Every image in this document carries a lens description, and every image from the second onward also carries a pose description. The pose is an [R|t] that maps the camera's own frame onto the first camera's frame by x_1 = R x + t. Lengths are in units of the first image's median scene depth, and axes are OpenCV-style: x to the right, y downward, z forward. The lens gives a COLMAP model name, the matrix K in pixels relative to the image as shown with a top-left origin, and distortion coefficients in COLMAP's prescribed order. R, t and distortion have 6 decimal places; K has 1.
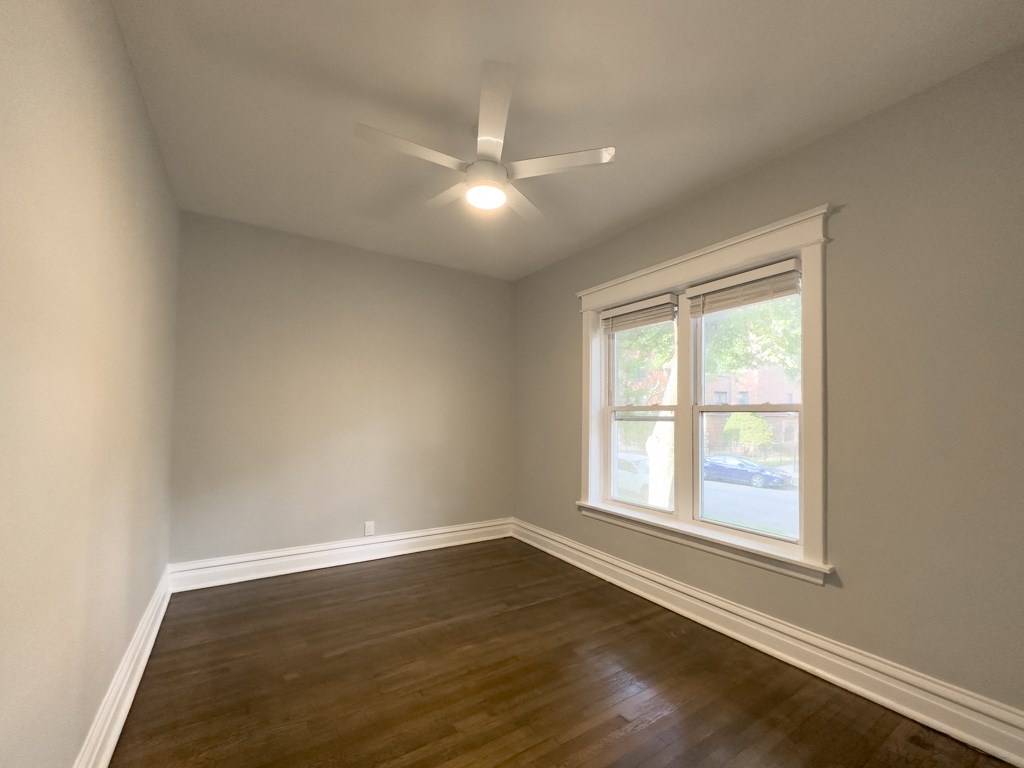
lens RADIAL K [[419.2, 0, 517.4], [0, 419.2, 409.2], [0, 0, 1]] dist [0.001476, 0.000337]
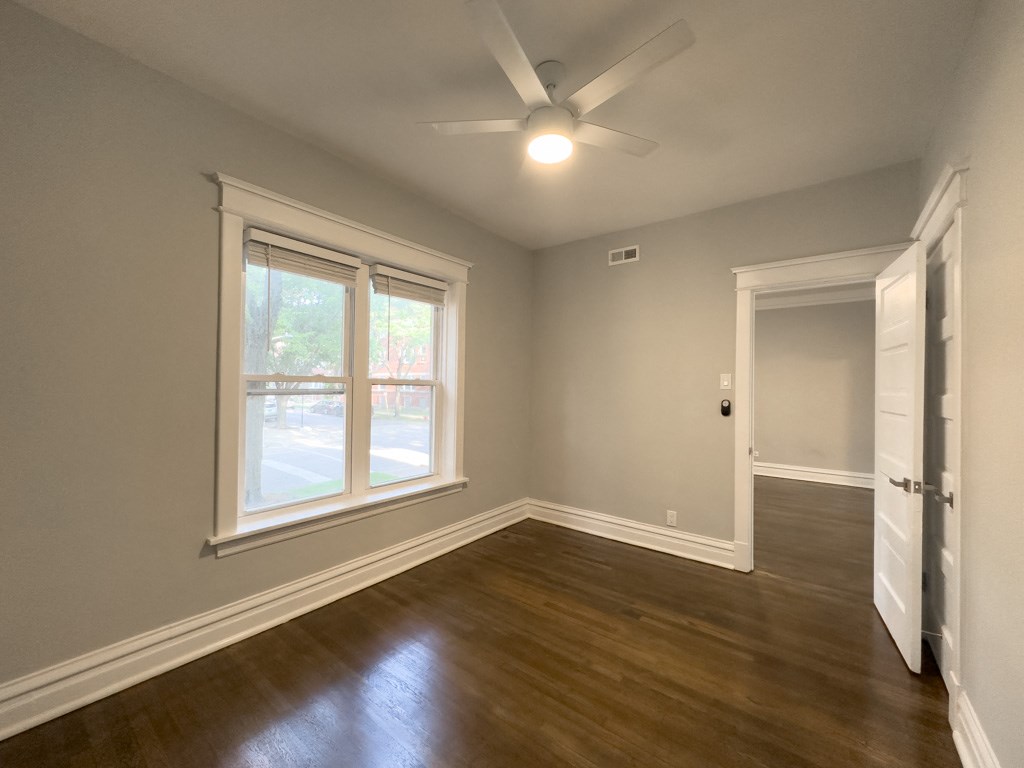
lens RADIAL K [[419.2, 0, 513.0], [0, 419.2, 383.9], [0, 0, 1]] dist [0.001476, 0.000337]
pose [[-0.333902, -0.001008, 0.942607, -0.709432], [-0.023326, 0.999702, -0.007193, 0.004904], [-0.942319, -0.024389, -0.333826, 1.082740]]
